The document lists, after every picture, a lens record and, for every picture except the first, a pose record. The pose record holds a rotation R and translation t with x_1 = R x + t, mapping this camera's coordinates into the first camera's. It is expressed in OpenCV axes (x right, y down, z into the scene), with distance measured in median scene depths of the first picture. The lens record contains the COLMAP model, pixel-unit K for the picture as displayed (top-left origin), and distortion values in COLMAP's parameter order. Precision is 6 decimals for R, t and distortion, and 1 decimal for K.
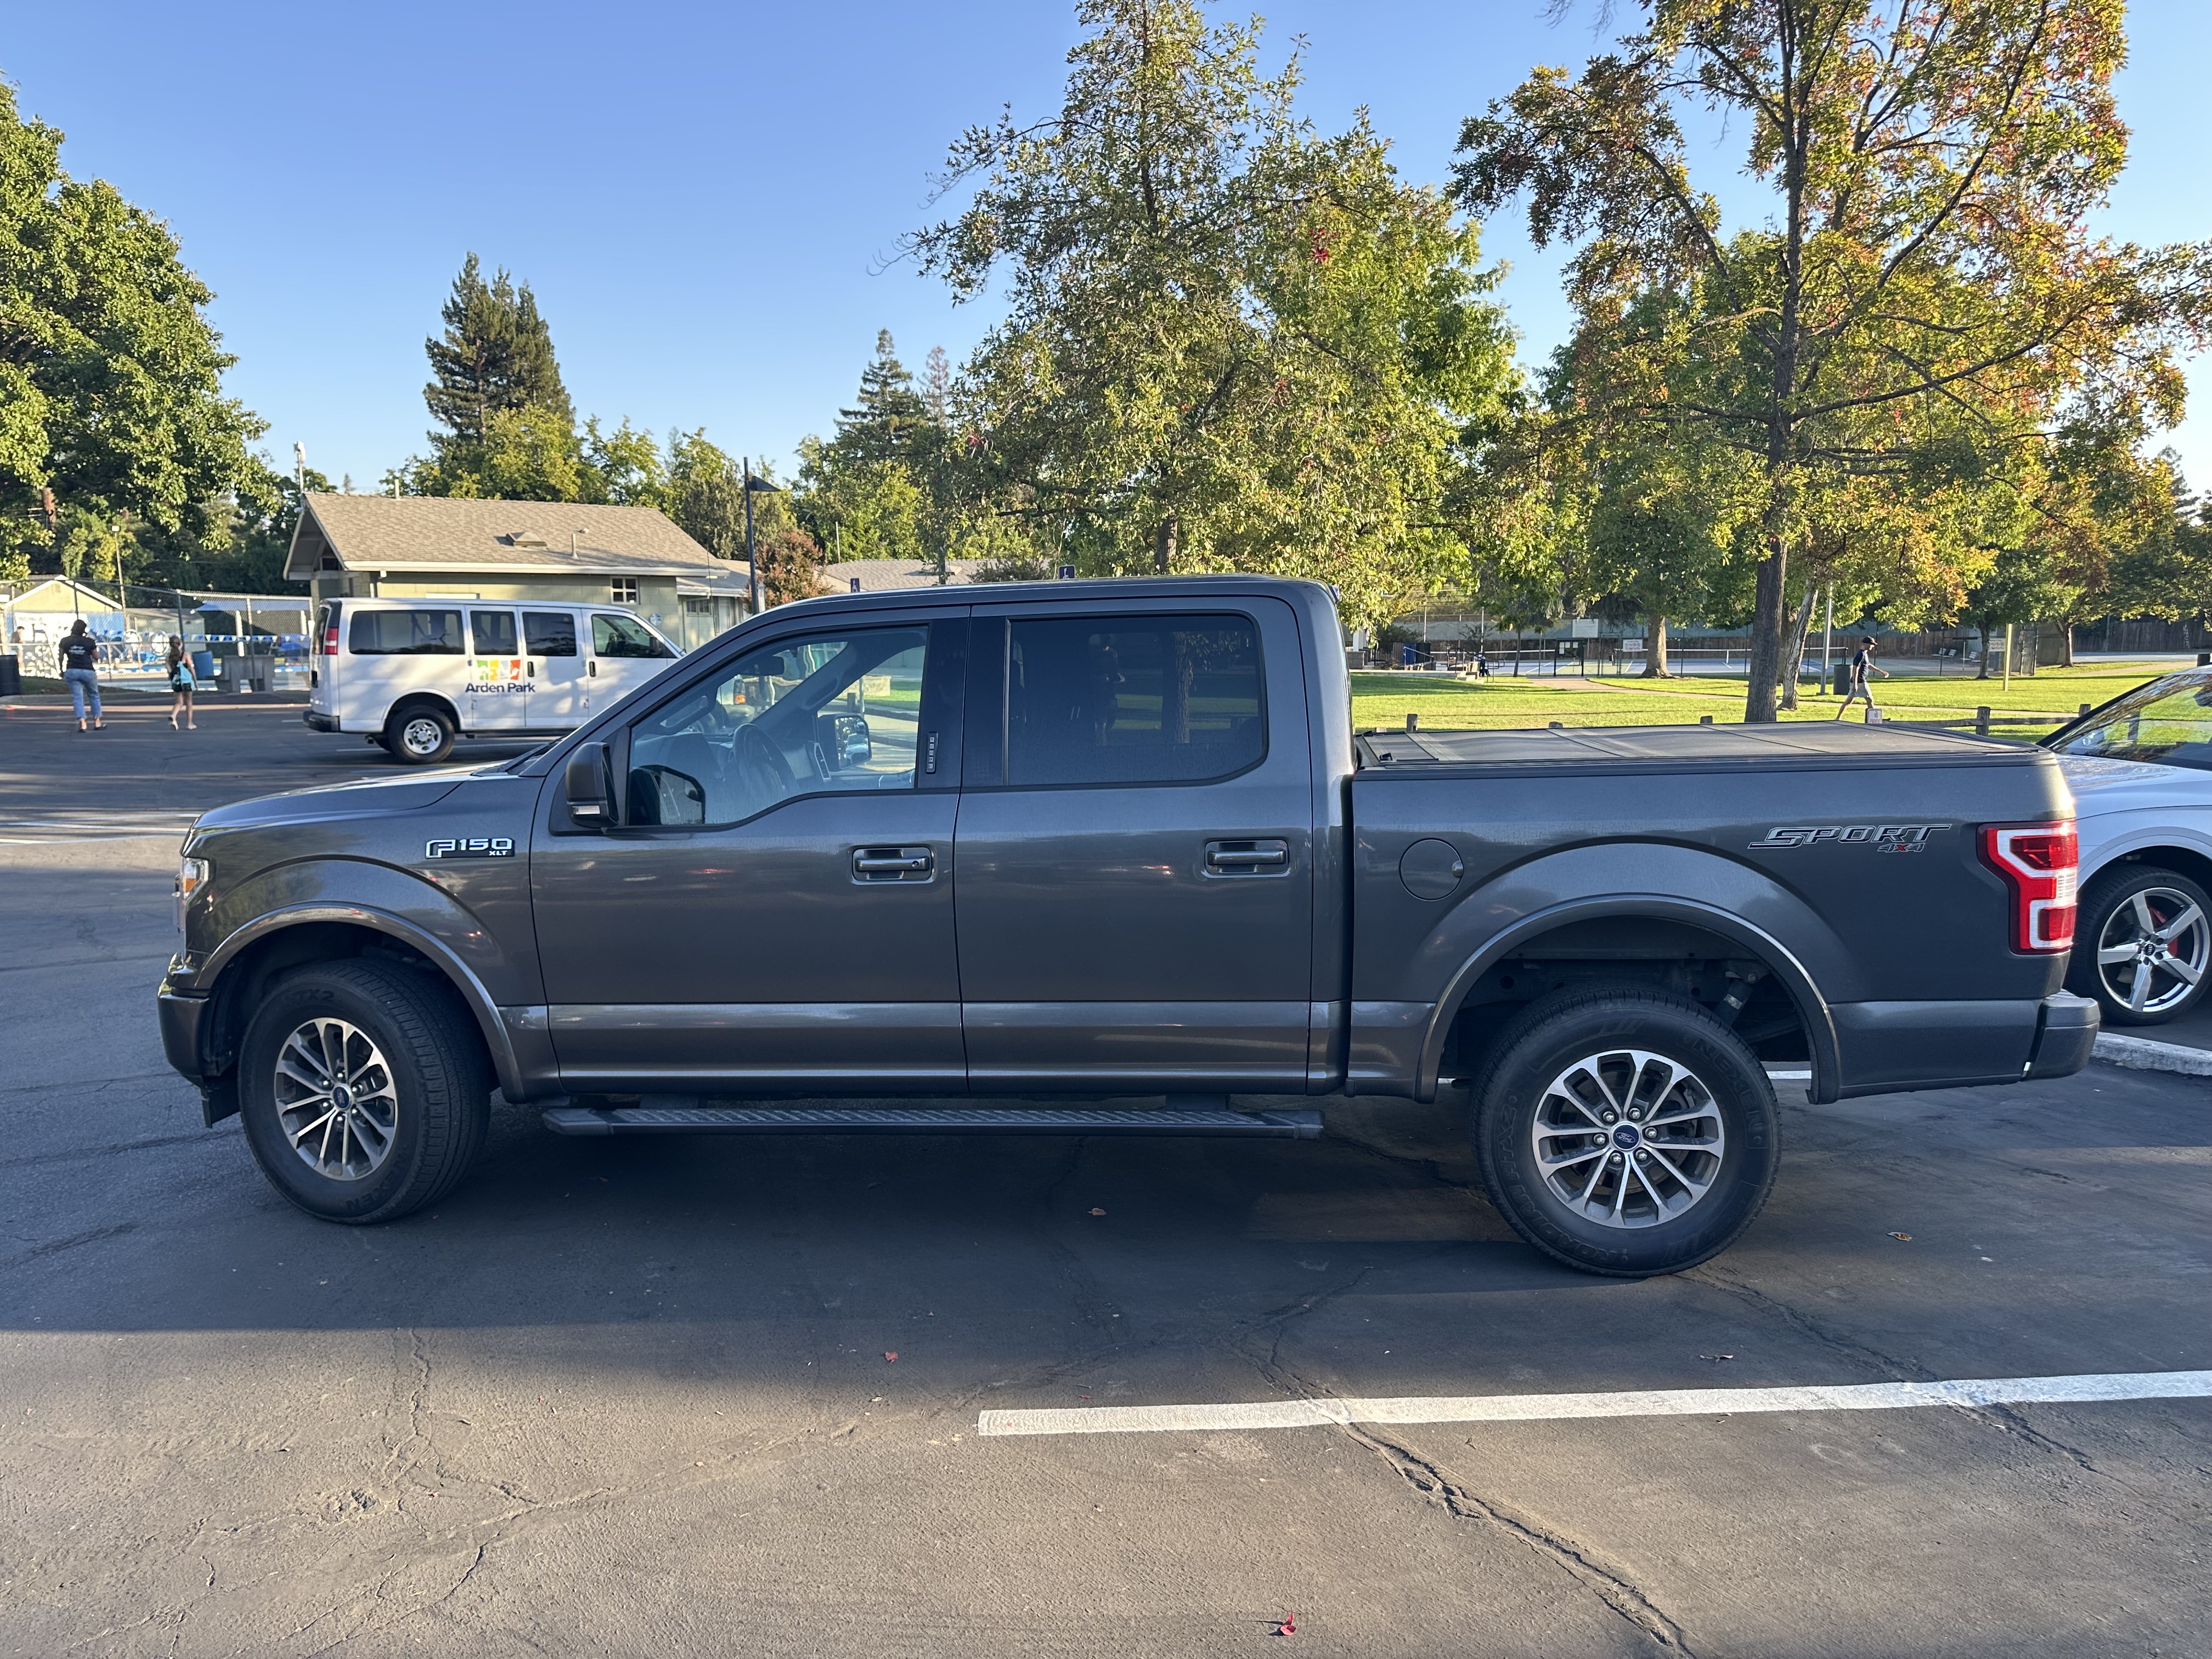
lens RADIAL K [[1583.5, 0, 1128.6], [0, 1583.5, 813.9], [0, 0, 1]] dist [0.005181, -0.008511]
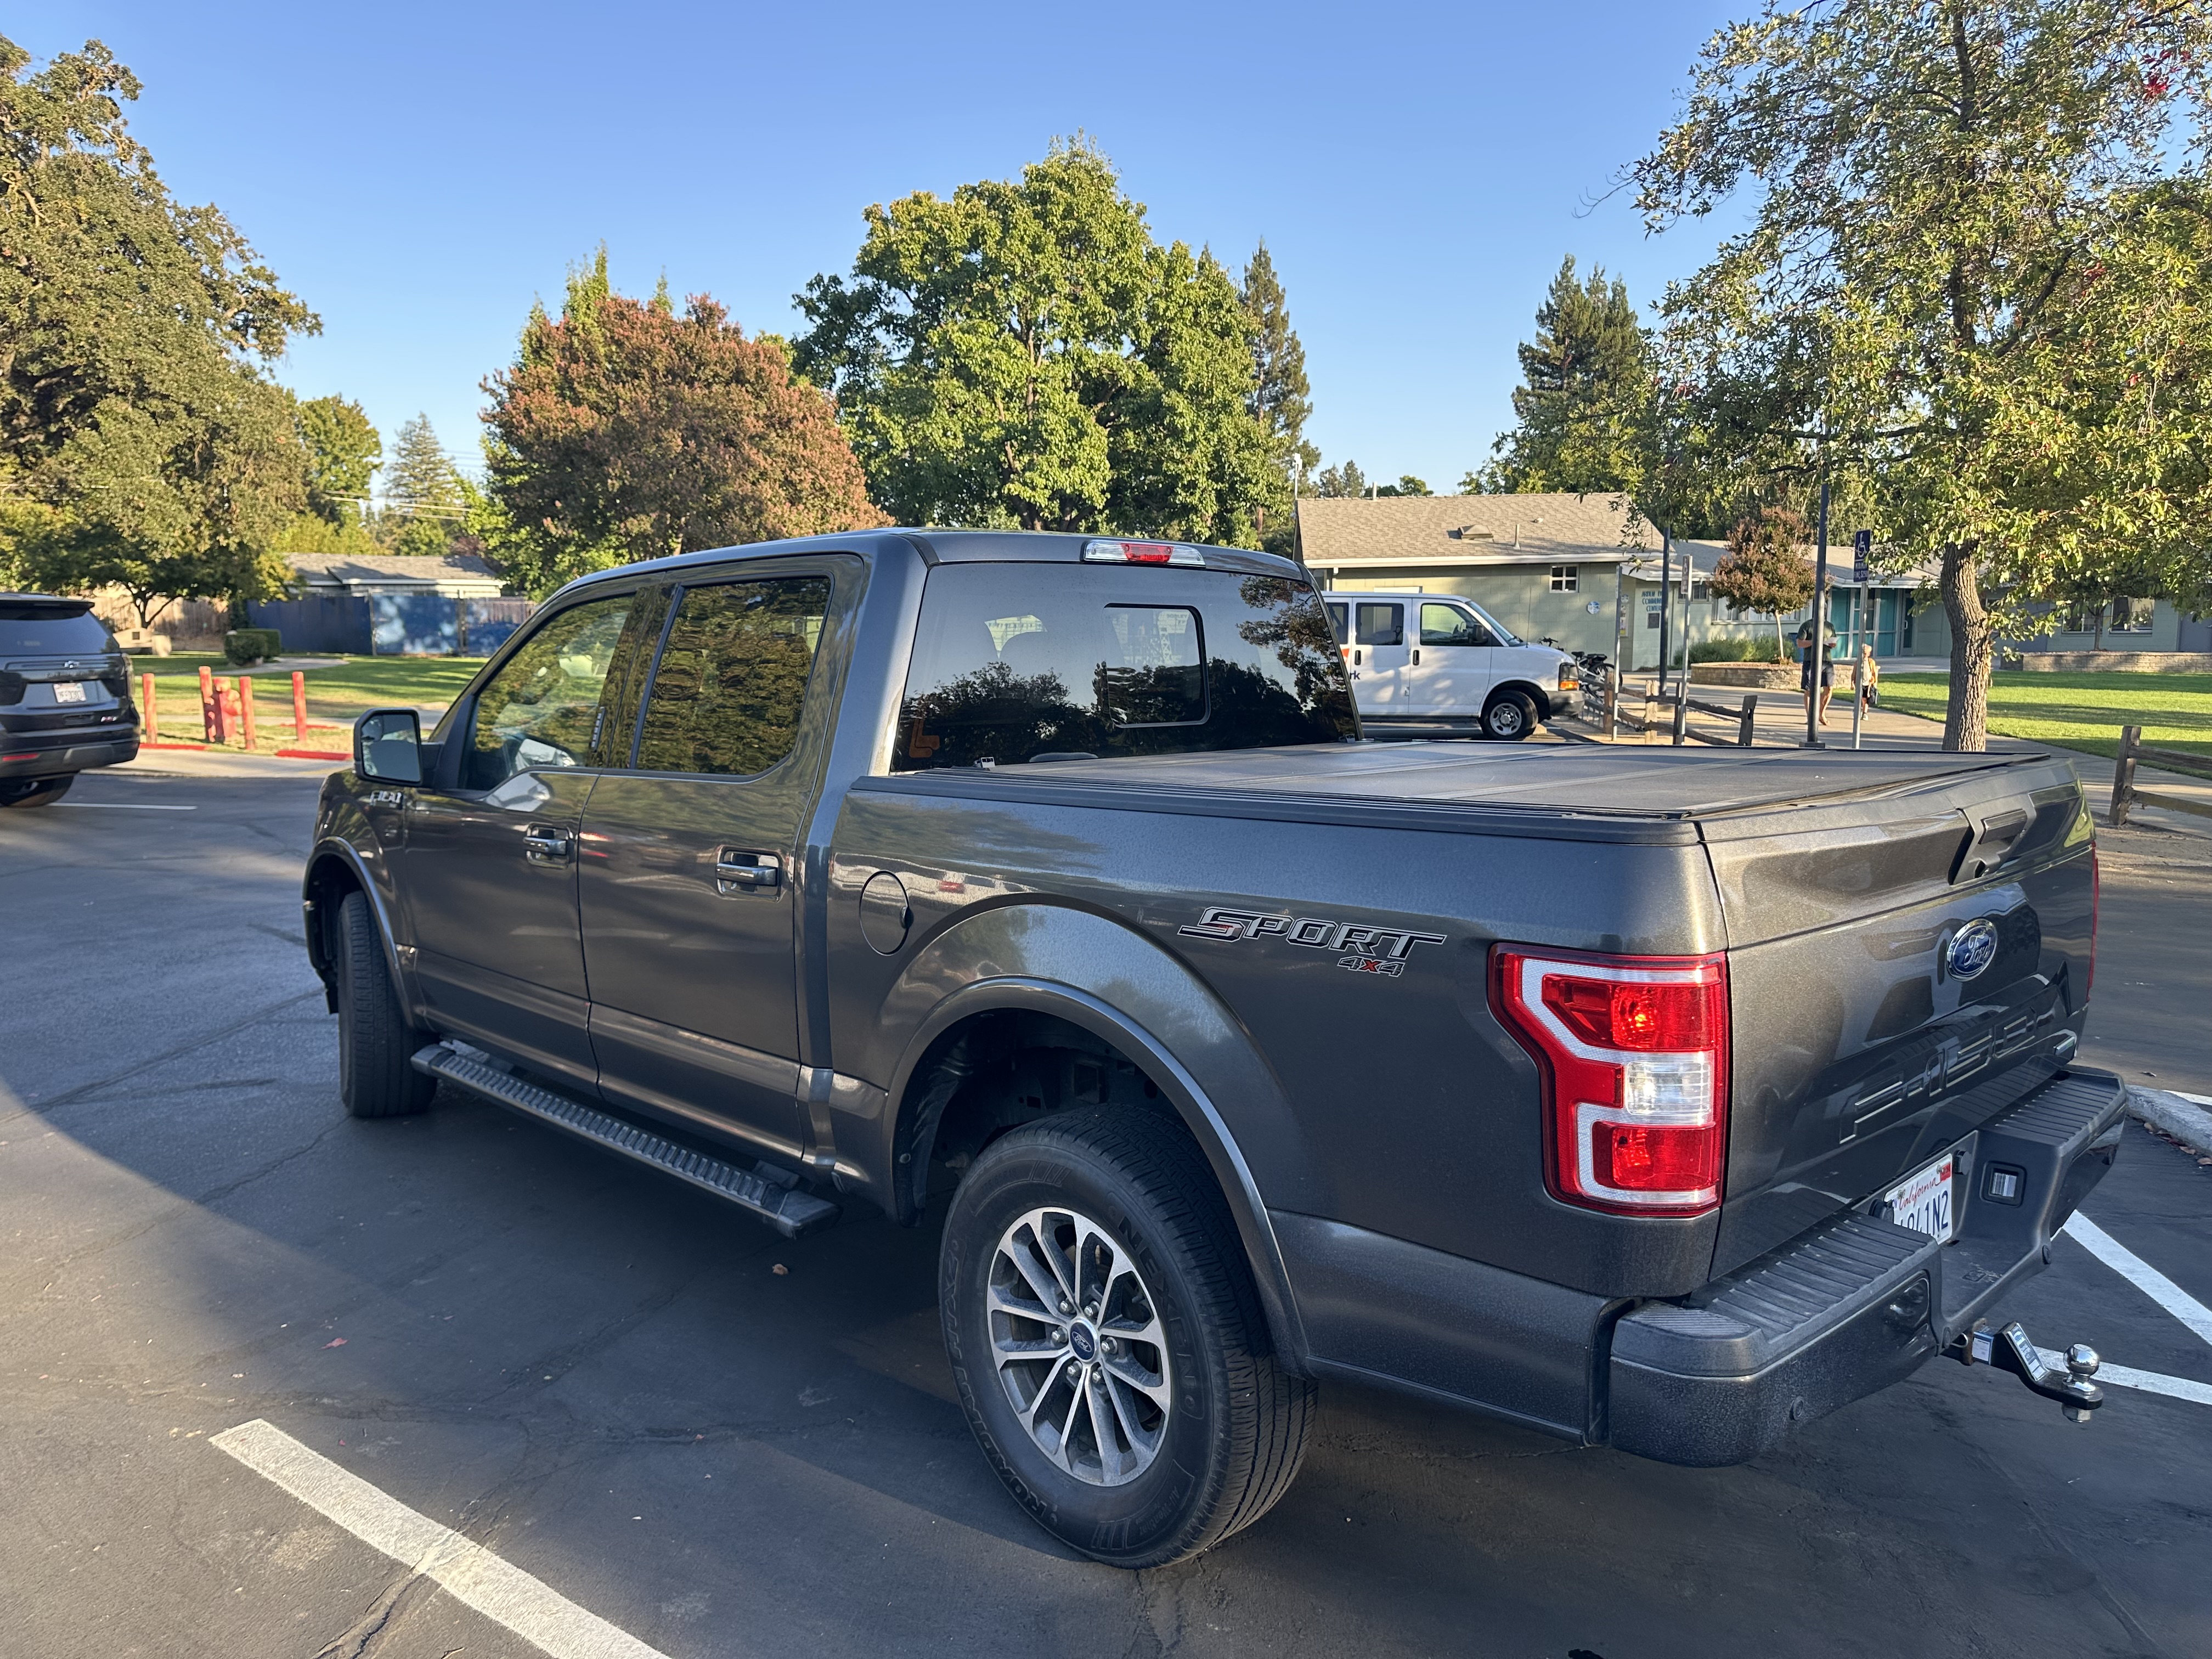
lens RADIAL K [[1583.5, 0, 1096.8], [0, 1583.5, 829.6], [0, 0, 1]] dist [0.005181, -0.008511]
pose [[0.769073, 0.073355, -0.634938, 0.089568], [-0.064178, 0.997235, 0.037475, -0.004632], [0.635931, 0.011928, 0.771654, 0.059528]]
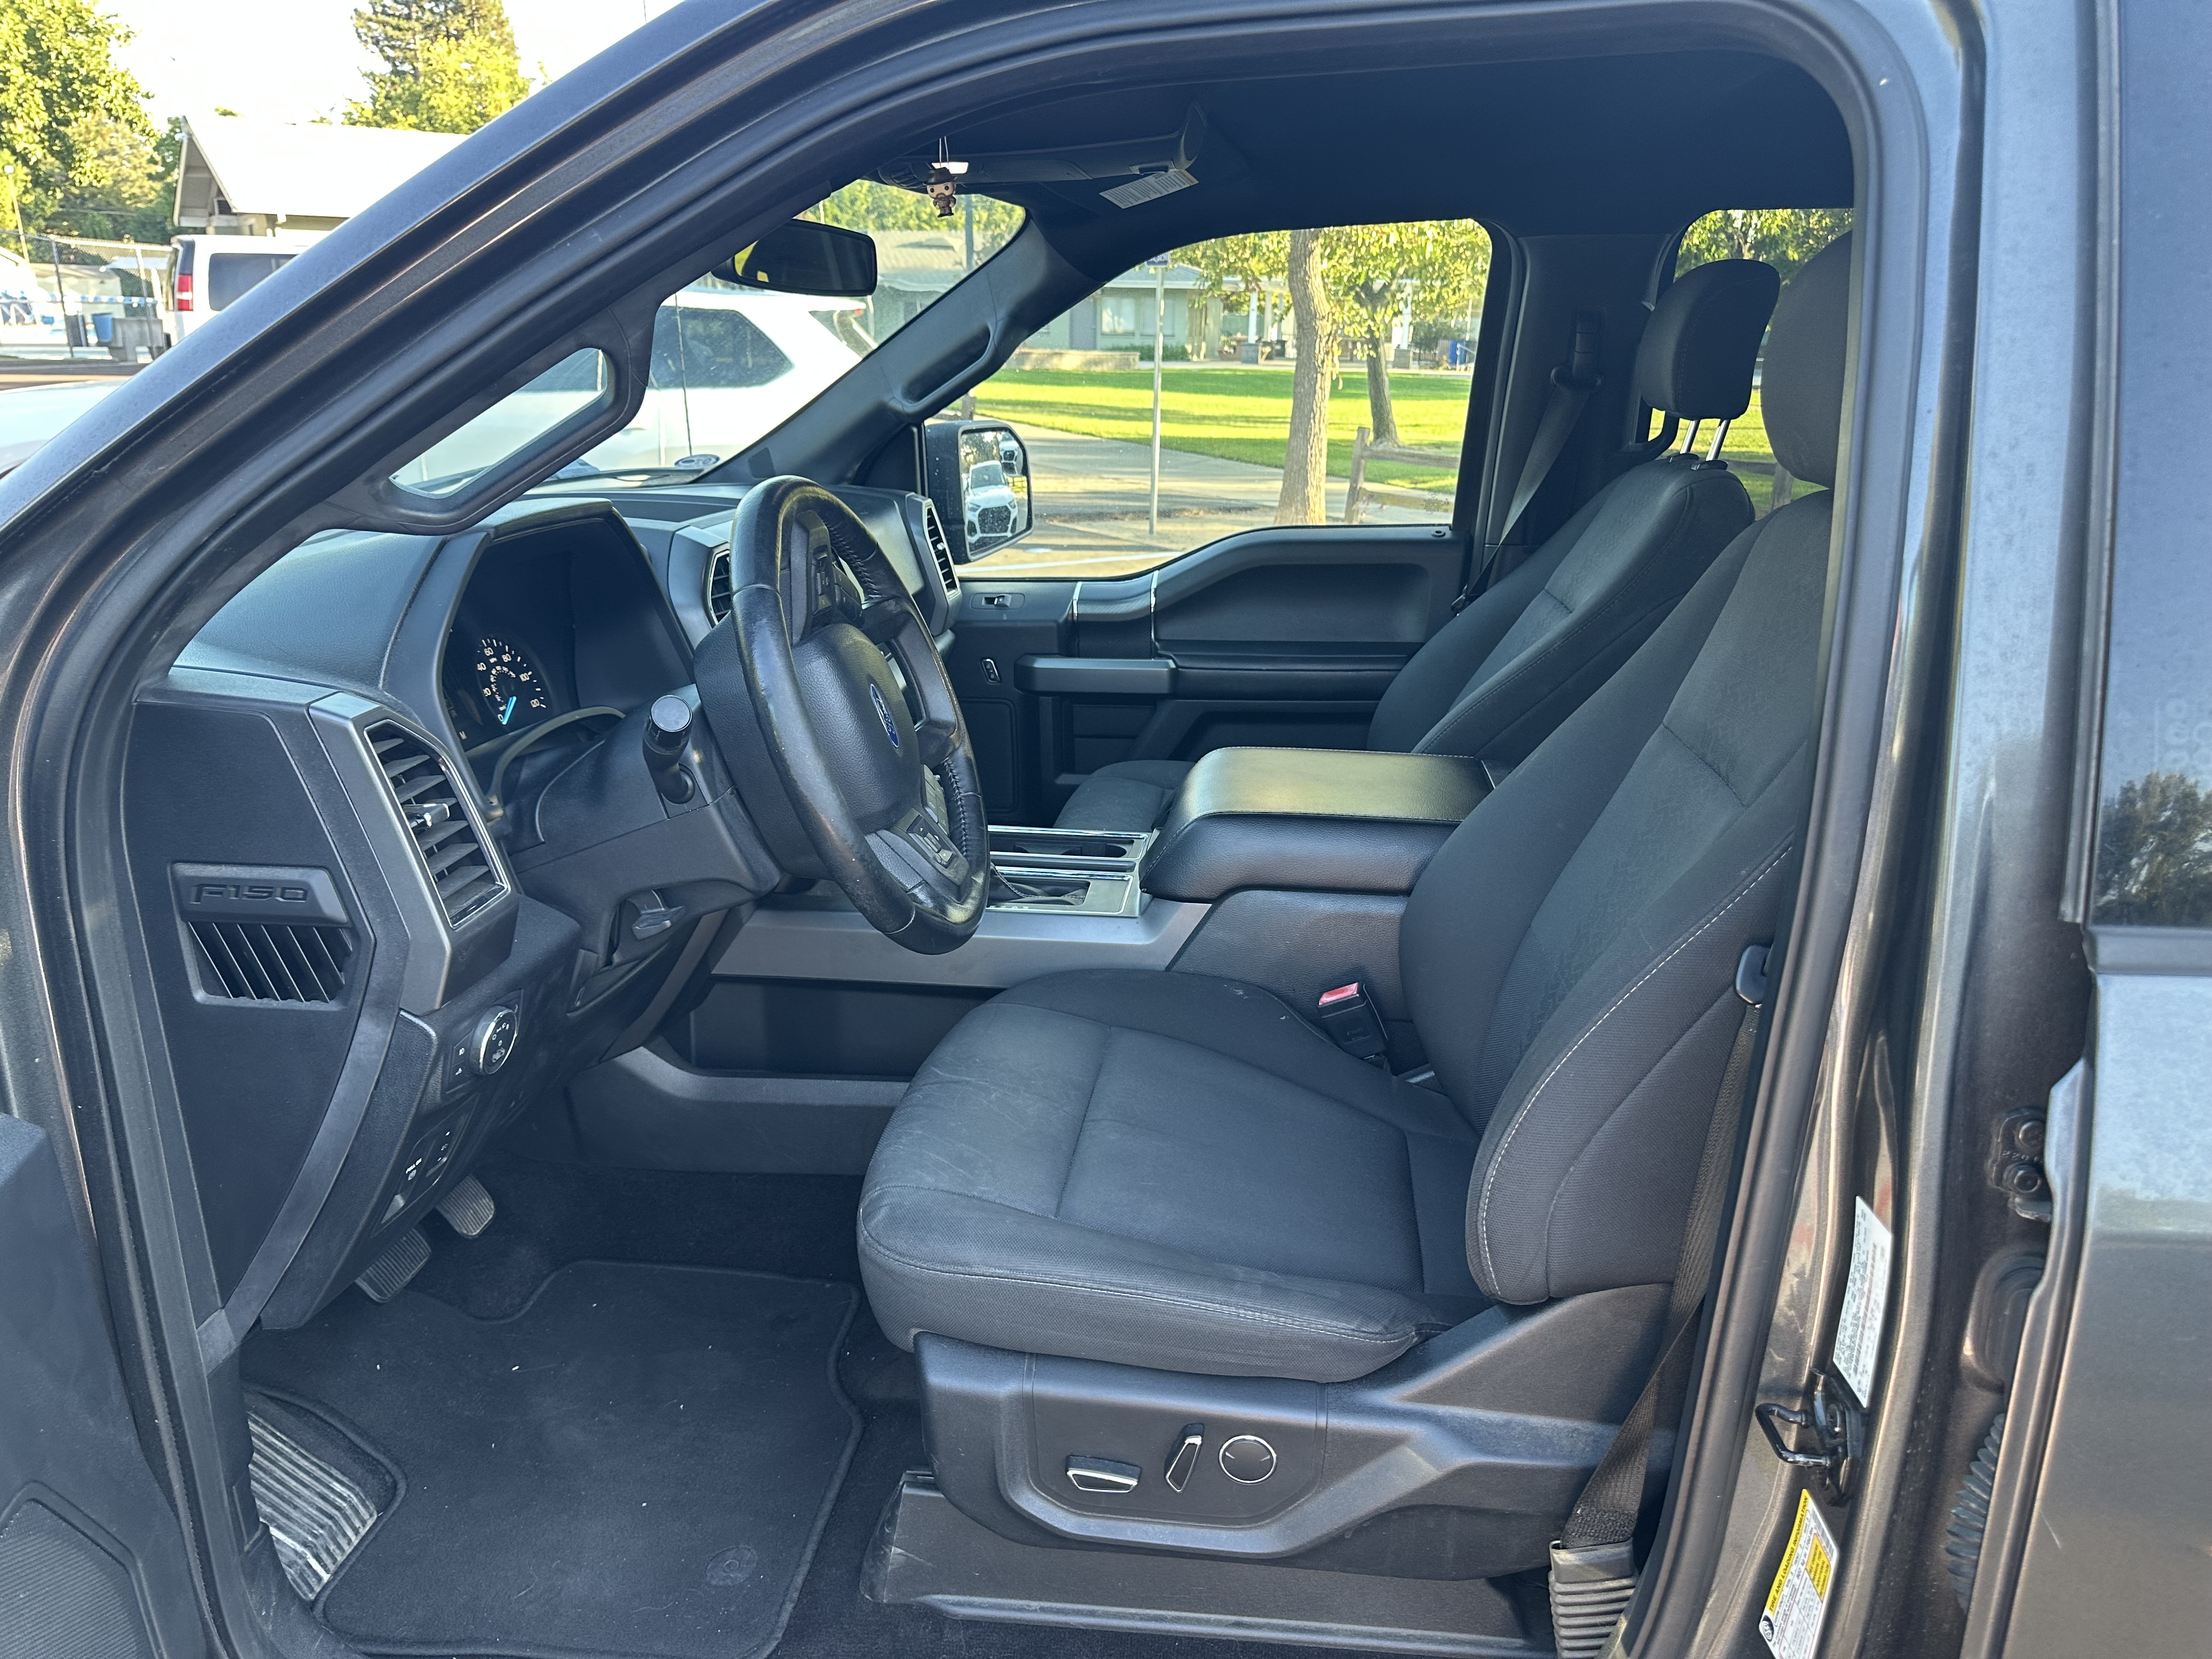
lens RADIAL K [[1583.5, 0, 1104.4], [0, 1583.5, 845.2], [0, 0, 1]] dist [0.005181, -0.008511]
pose [[0.999662, 0.025982, -0.000277, -0.030220], [-0.025389, 0.979003, 0.202258, -0.008434], [0.005526, -0.202183, 0.979332, 0.115284]]
